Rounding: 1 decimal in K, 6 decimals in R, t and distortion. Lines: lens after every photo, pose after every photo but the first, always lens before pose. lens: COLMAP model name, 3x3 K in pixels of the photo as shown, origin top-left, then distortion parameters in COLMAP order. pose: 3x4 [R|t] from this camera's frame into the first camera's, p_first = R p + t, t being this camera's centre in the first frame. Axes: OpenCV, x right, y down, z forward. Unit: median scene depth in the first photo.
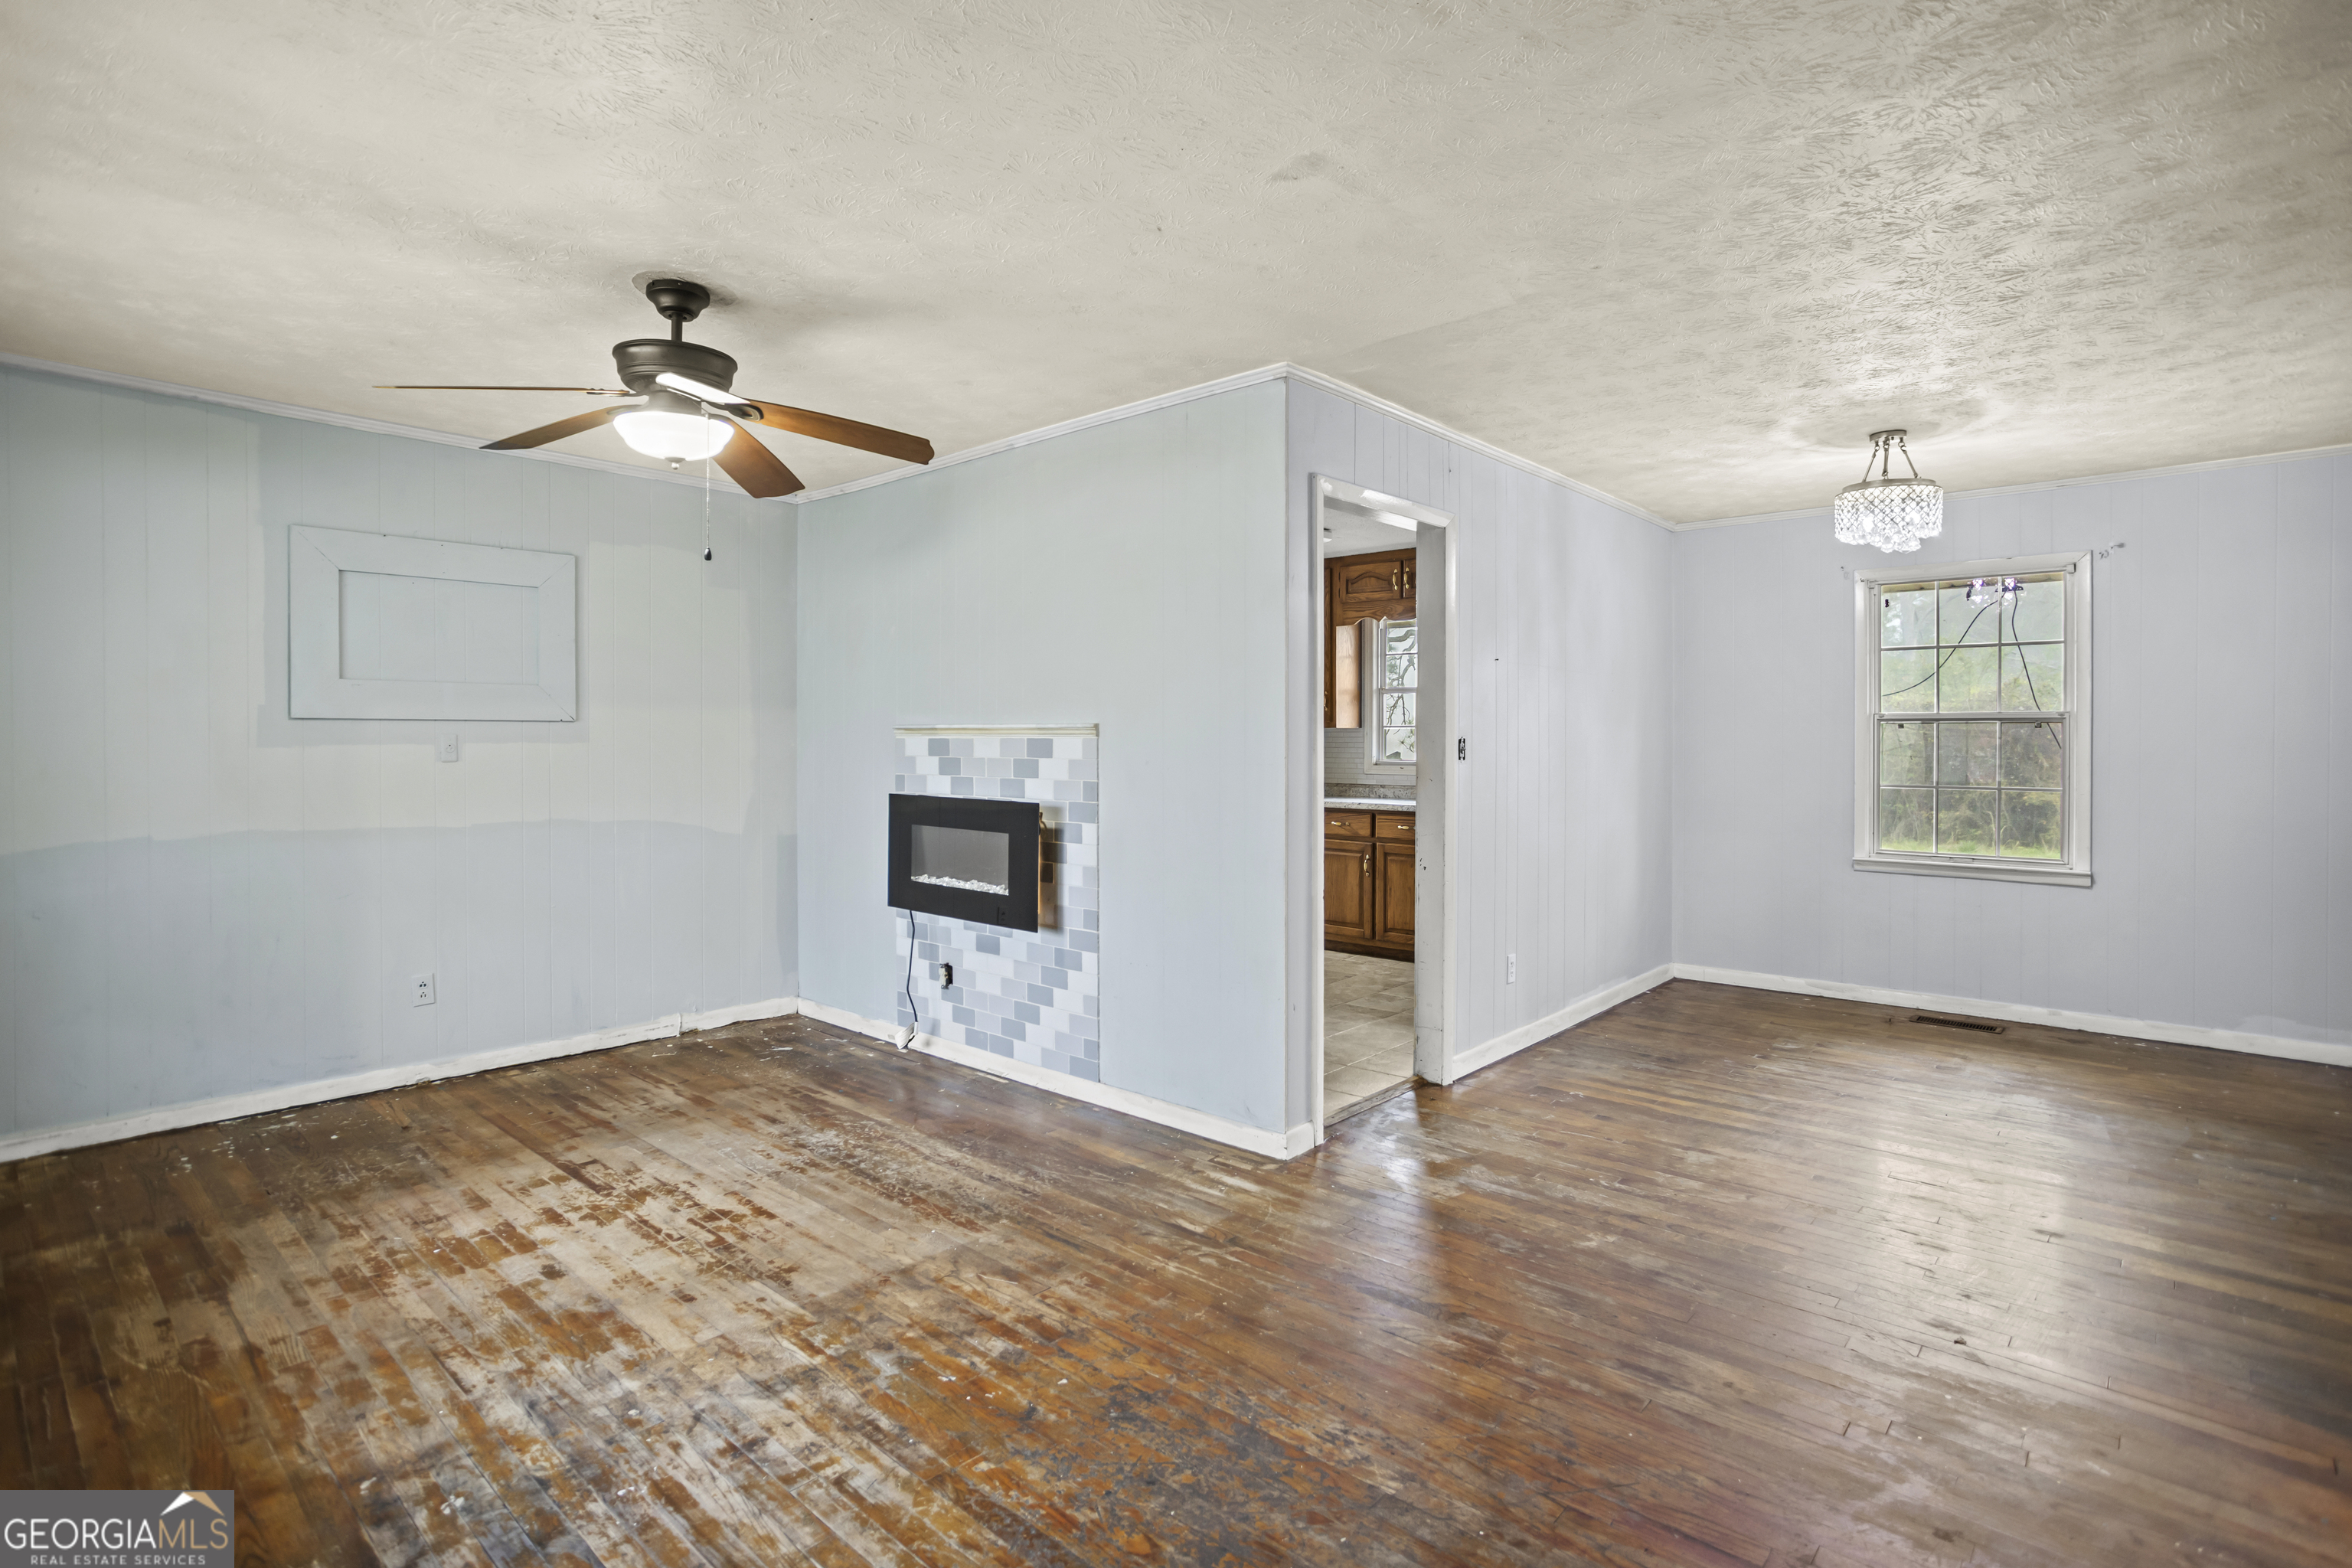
lens RADIAL K [[1155.5, 0, 1143.7], [0, 1155.5, 745.3], [0, 0, 1]] dist [-0.043110, 0.021121]
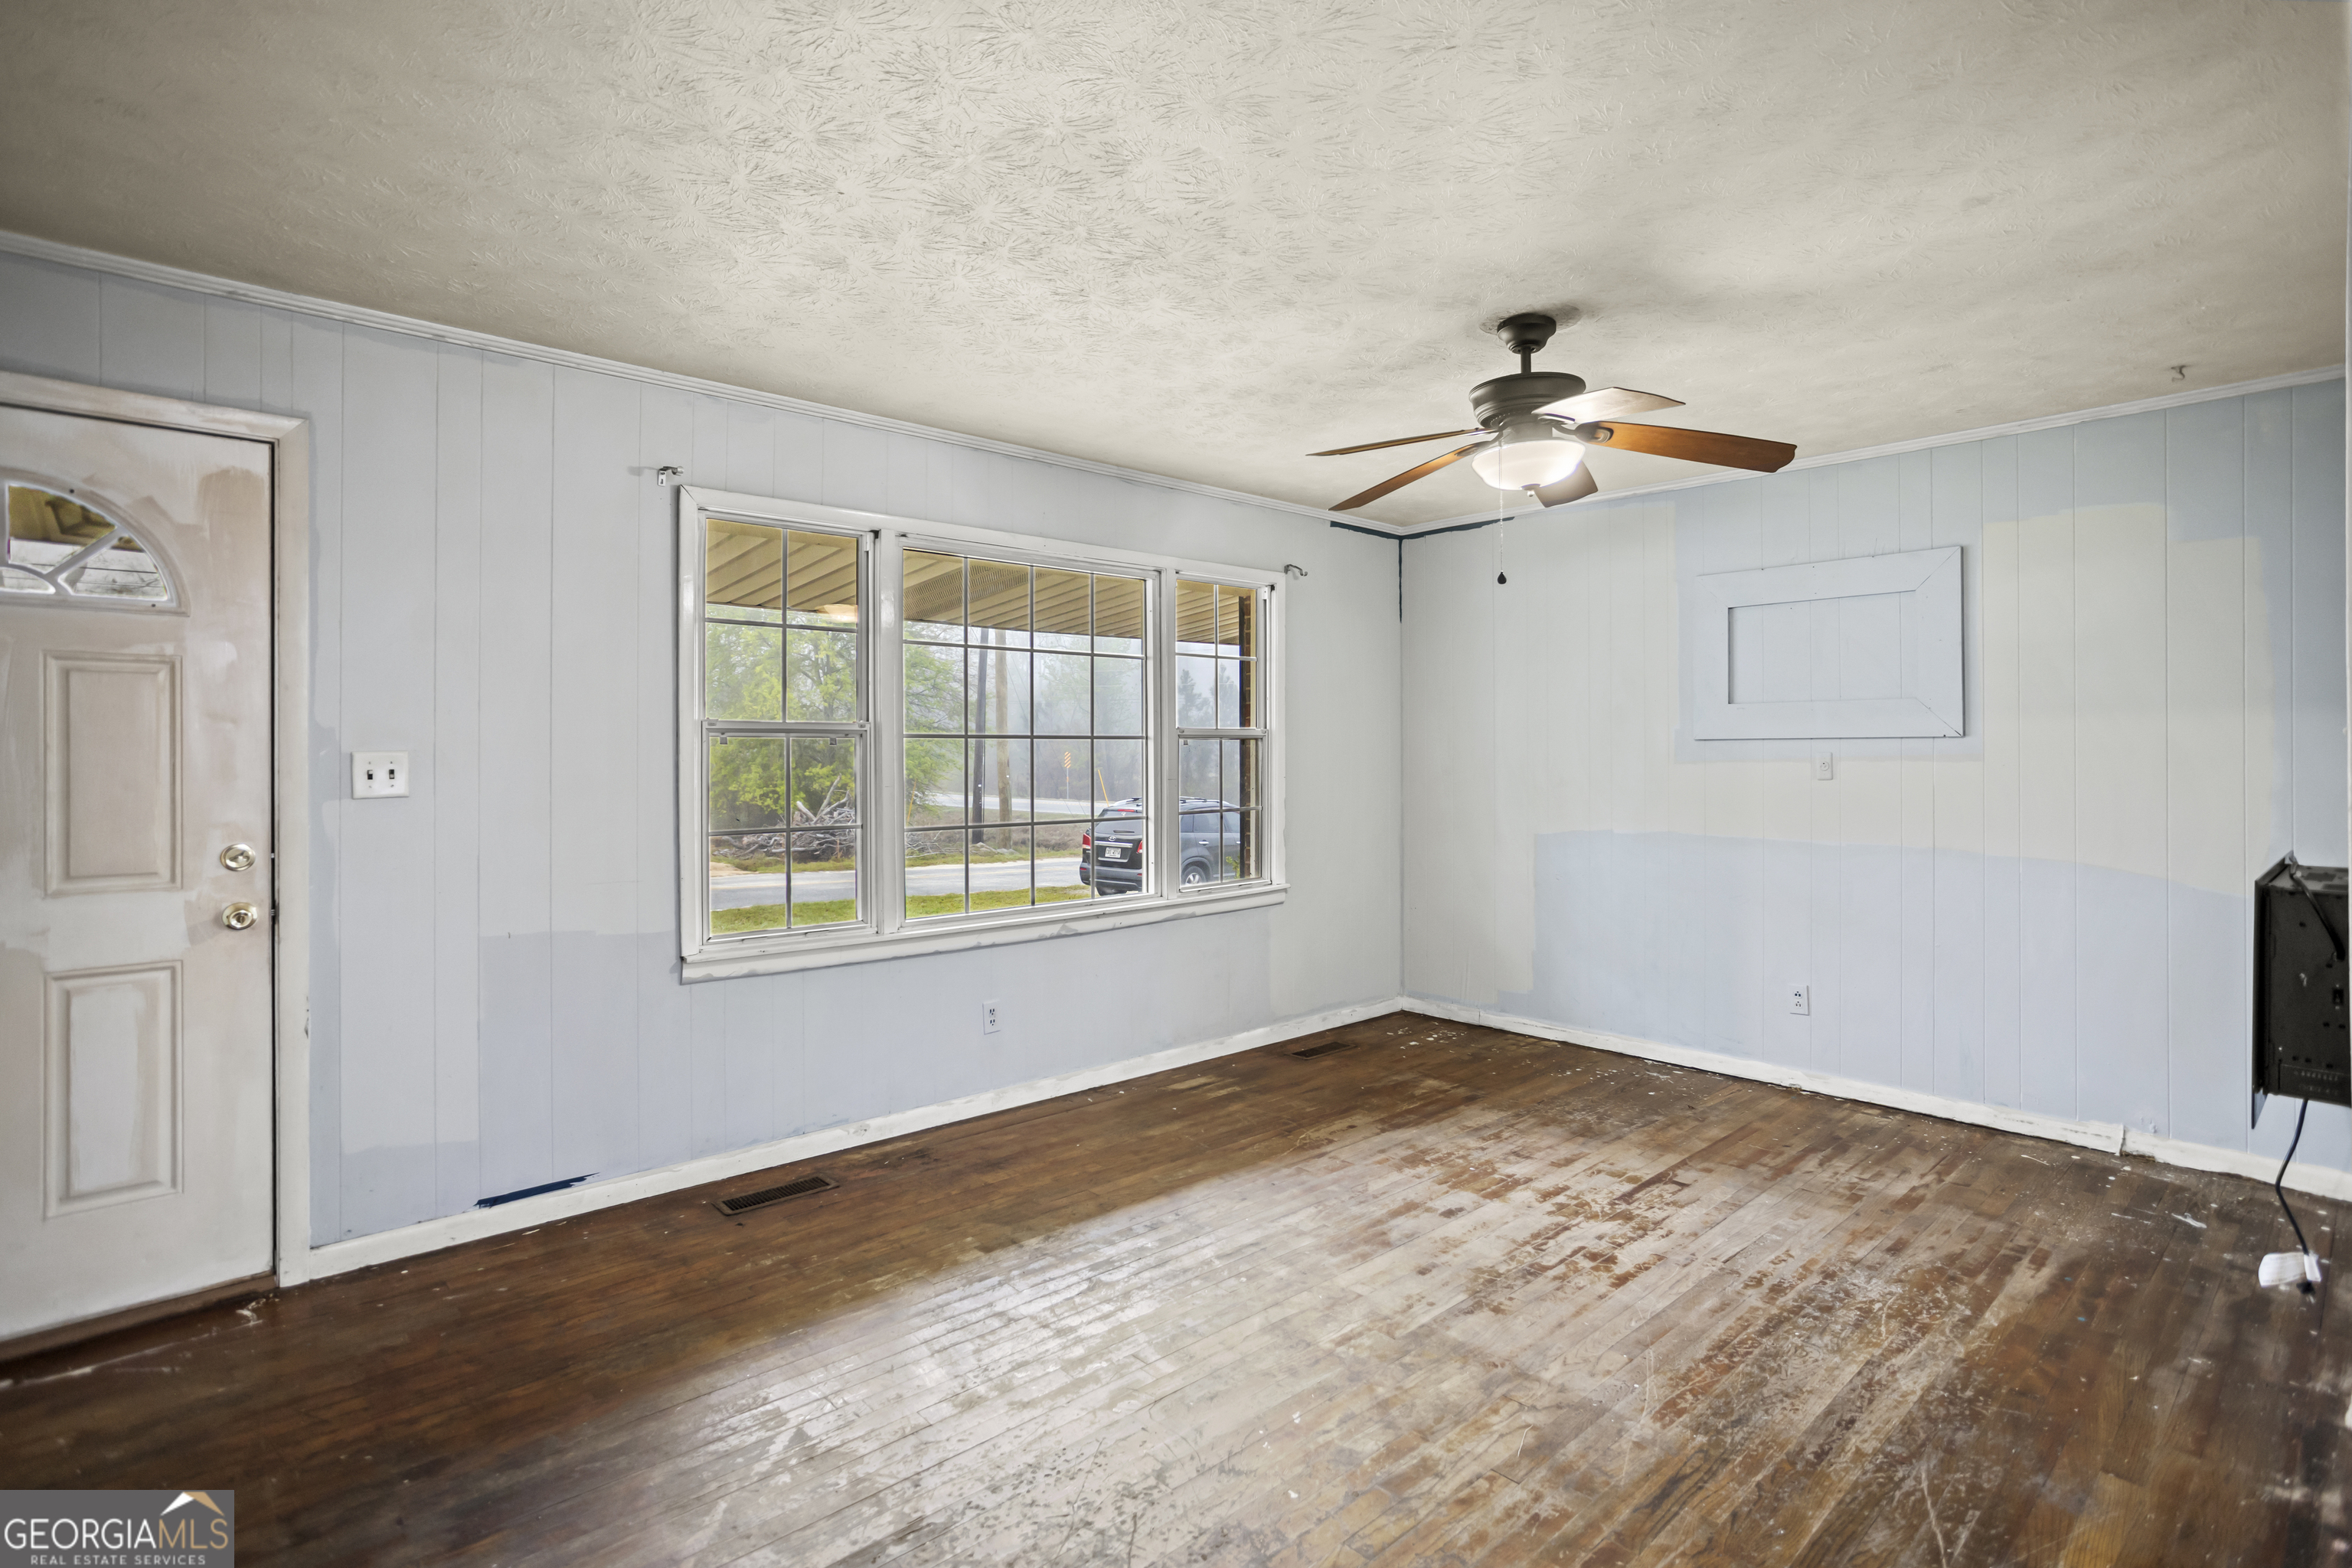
lens RADIAL K [[1145.9, 0, 1221.6], [0, 1145.9, 749.9], [0, 0, 1]] dist [0.001550, 0.003885]
pose [[-0.062575, -0.003018, -0.998036, 0.600270], [-0.001123, 0.999995, -0.002953, -0.011577], [0.998040, 0.000936, -0.062578, 0.731925]]
